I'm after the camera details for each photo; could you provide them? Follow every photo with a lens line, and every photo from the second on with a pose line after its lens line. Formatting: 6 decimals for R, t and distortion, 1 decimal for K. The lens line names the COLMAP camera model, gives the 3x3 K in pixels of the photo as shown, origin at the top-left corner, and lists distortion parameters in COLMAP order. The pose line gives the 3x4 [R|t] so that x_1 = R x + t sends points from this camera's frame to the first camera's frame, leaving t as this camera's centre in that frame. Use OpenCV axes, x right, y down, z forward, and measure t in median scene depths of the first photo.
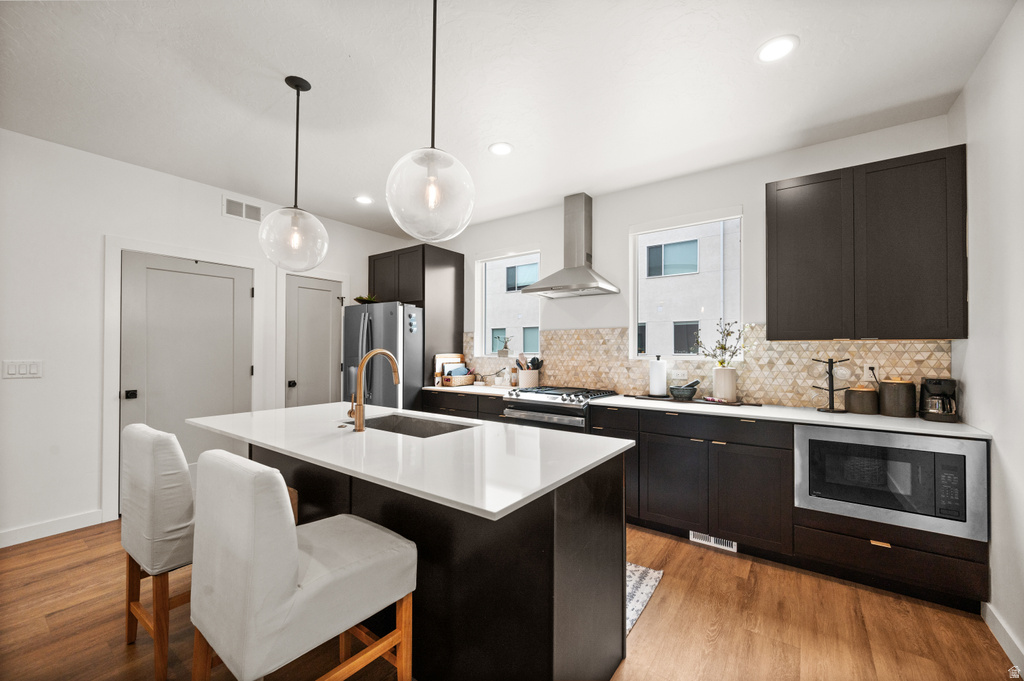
lens RADIAL K [[406.2, 0, 511.9], [0, 406.2, 346.9], [0, 0, 1]] dist [-0.001284, -0.000123]
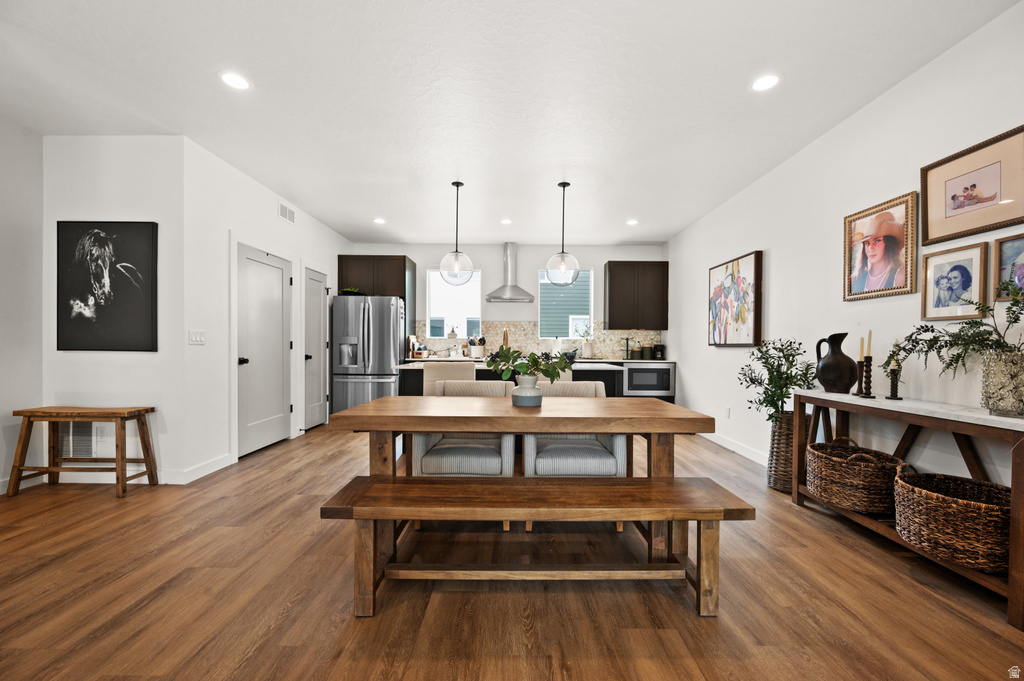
lens RADIAL K [[406.2, 0, 511.9], [0, 406.2, 346.9], [0, 0, 1]] dist [-0.001284, -0.000123]
pose [[0.810776, 0.001479, 0.585354, -0.840728], [-0.009305, 0.999903, 0.010363, 0.046167], [-0.585282, -0.013849, 0.810711, -0.395658]]
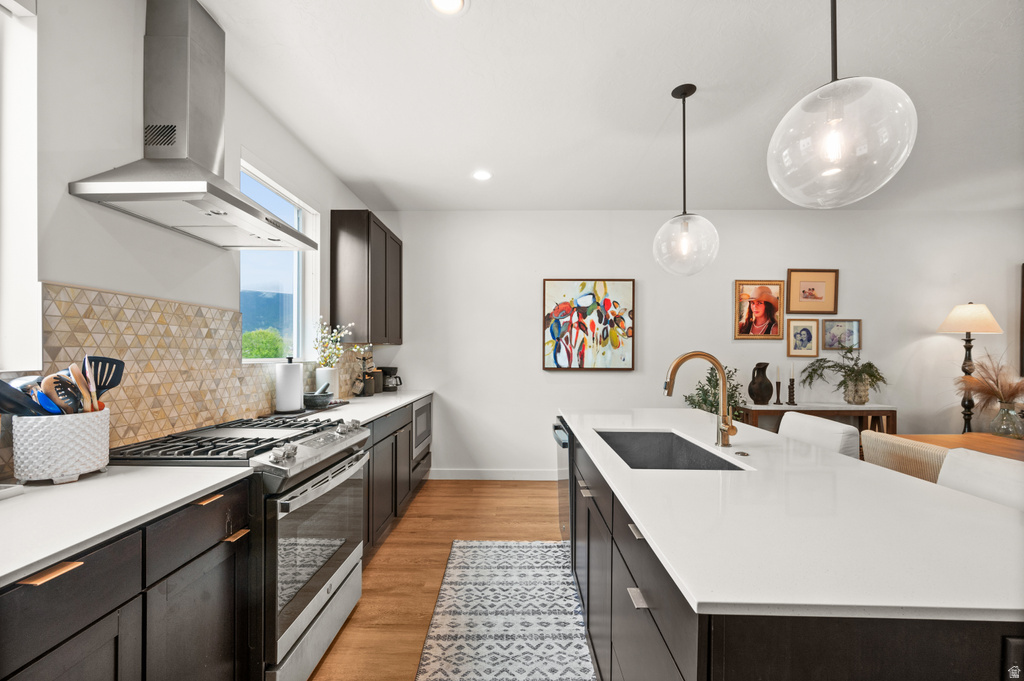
lens RADIAL K [[413.1, 0, 508.7], [0, 413.1, 351.2], [0, 0, 1]] dist [0.001677, 0.000210]
pose [[-0.581431, -0.001456, 0.813594, -0.430465], [-0.012881, 0.999890, -0.007415, 0.010295], [-0.813494, -0.014792, -0.581386, 0.988578]]
